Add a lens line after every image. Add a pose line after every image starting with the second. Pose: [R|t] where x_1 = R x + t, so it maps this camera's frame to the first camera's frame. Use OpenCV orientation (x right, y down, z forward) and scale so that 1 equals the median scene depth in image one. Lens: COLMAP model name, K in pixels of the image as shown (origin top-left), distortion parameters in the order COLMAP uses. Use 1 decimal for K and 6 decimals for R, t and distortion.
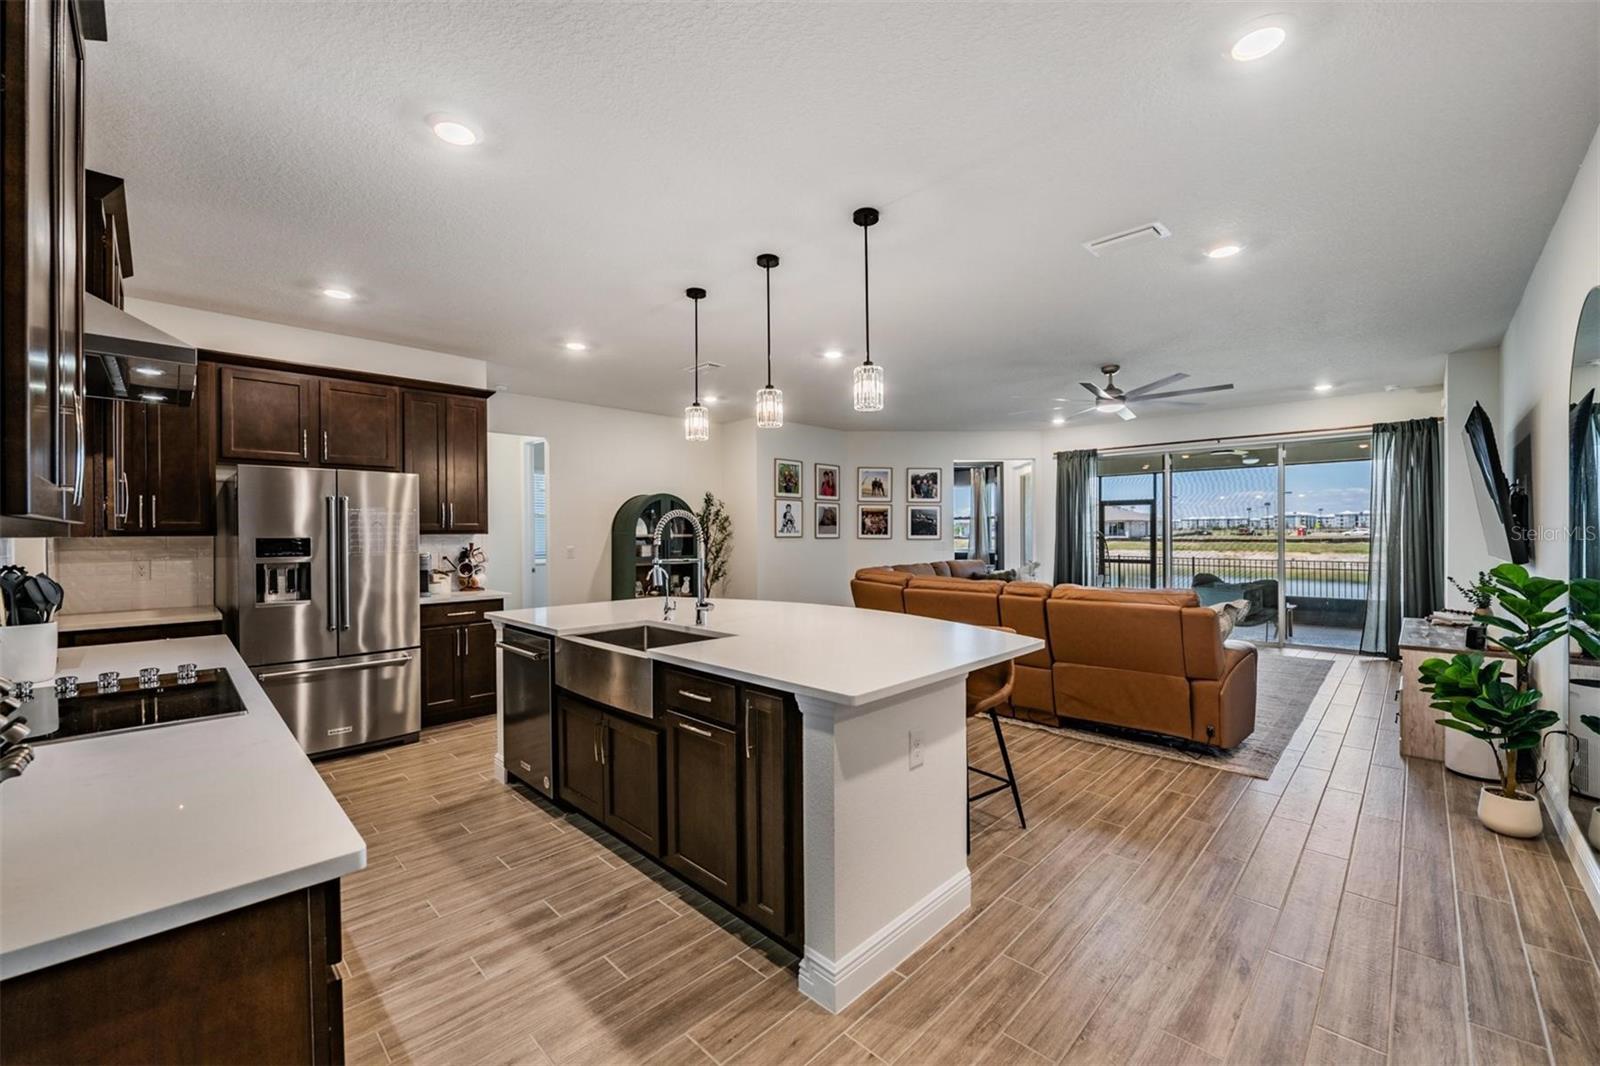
lens RADIAL K [[634.5, 0, 798.0], [0, 634.5, 535.3], [0, 0, 1]] dist [-0.013927, -0.000085]
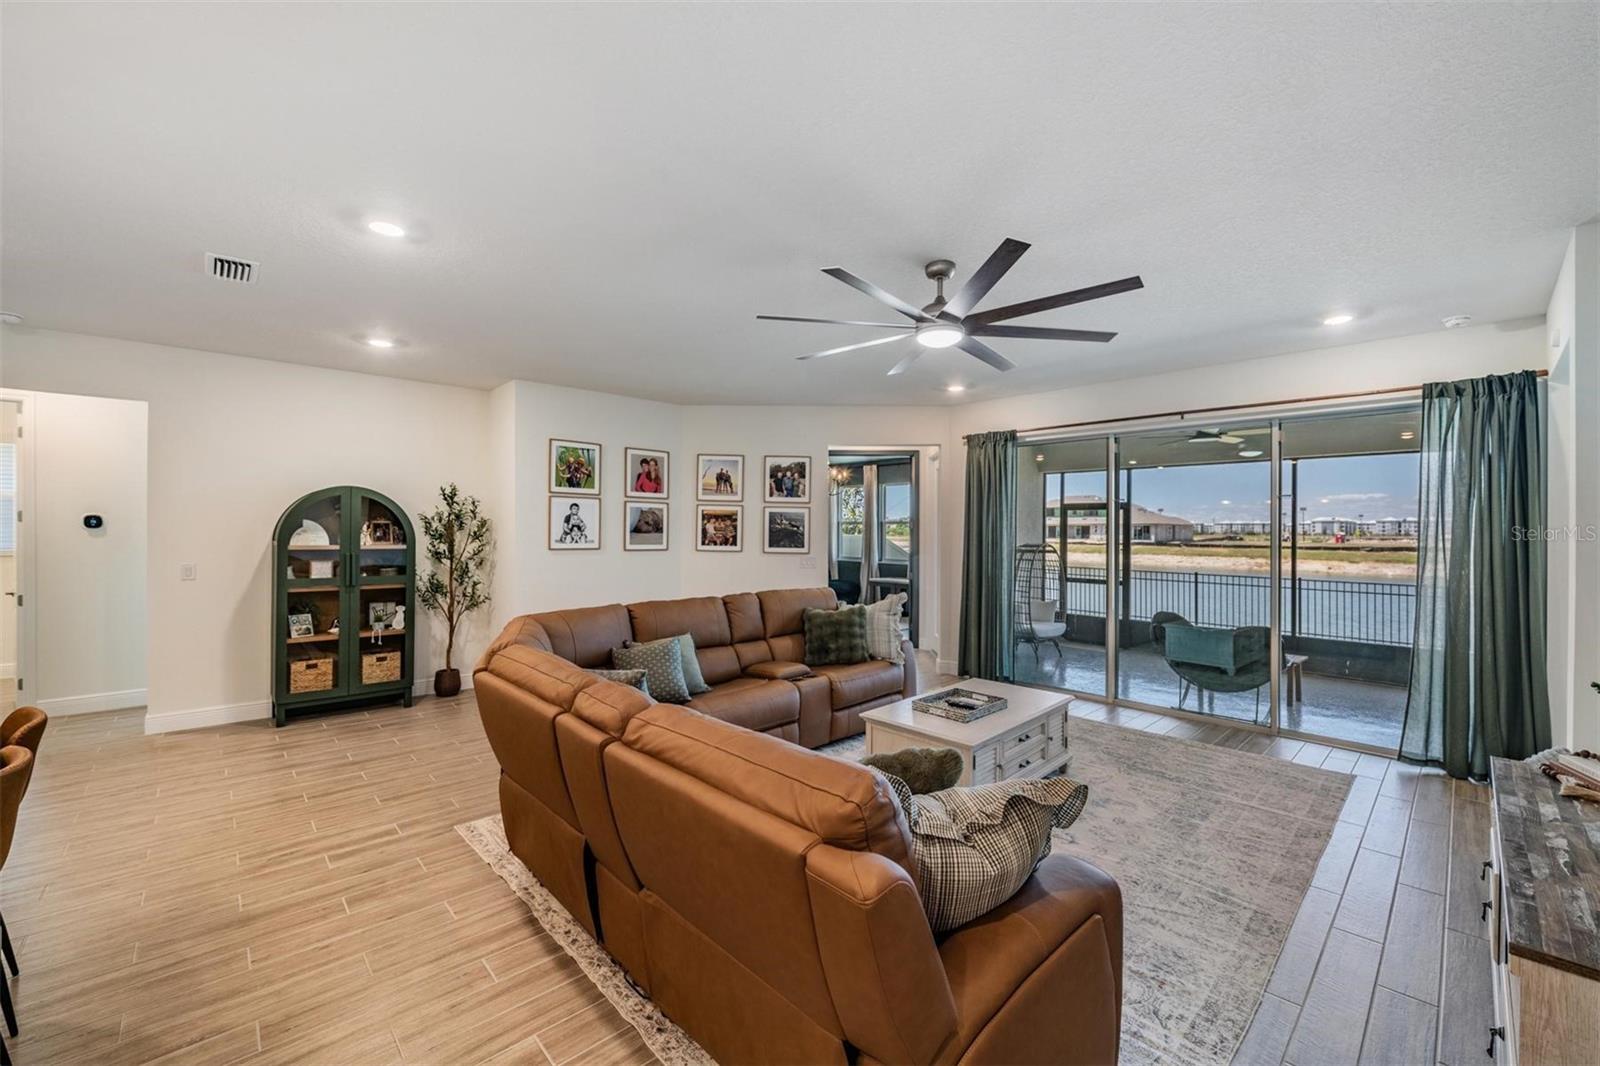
lens RADIAL K [[636.1, 0, 800.4], [0, 636.1, 531.8], [0, 0, 1]] dist [-0.012444, -0.000837]
pose [[0.999305, 0.014776, -0.034212, 0.359658], [-0.014878, 0.999886, -0.002746, -0.025210], [0.034168, 0.003253, 0.999411, 0.399884]]
